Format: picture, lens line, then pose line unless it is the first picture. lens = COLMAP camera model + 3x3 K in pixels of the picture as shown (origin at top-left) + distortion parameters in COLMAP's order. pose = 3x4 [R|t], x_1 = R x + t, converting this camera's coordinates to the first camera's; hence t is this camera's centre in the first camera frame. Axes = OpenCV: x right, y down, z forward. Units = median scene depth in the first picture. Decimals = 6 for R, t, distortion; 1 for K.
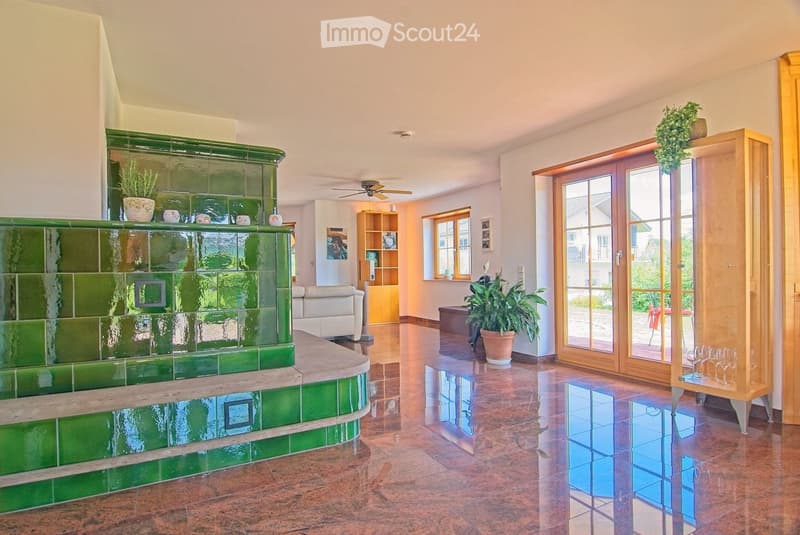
lens RADIAL K [[436.9, 0, 399.4], [0, 436.9, 270.7], [0, 0, 1]] dist [-0.002382, -0.000419]
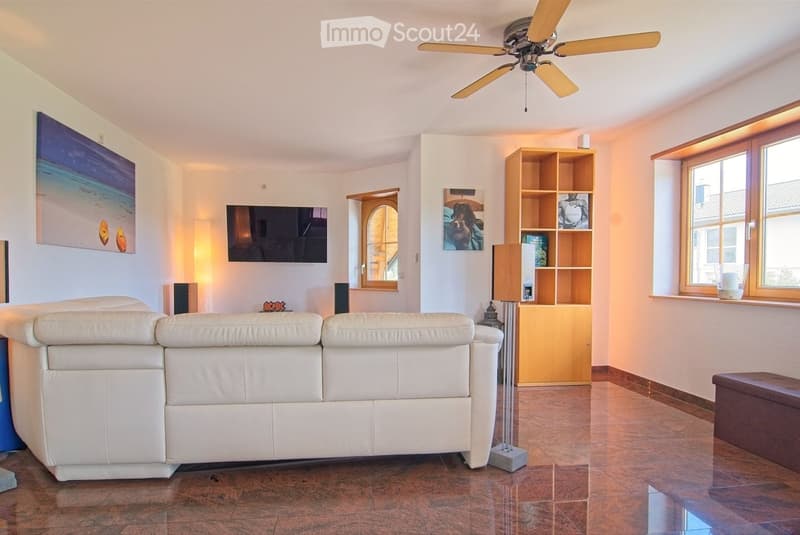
lens RADIAL K [[436.9, 0, 398.9], [0, 436.9, 285.8], [0, 0, 1]] dist [-0.002382, -0.000419]
pose [[0.928725, 0.025791, -0.369871, -0.021475], [-0.013850, 0.999295, 0.034904, -0.001358], [0.370510, -0.027294, 0.928427, 0.490717]]
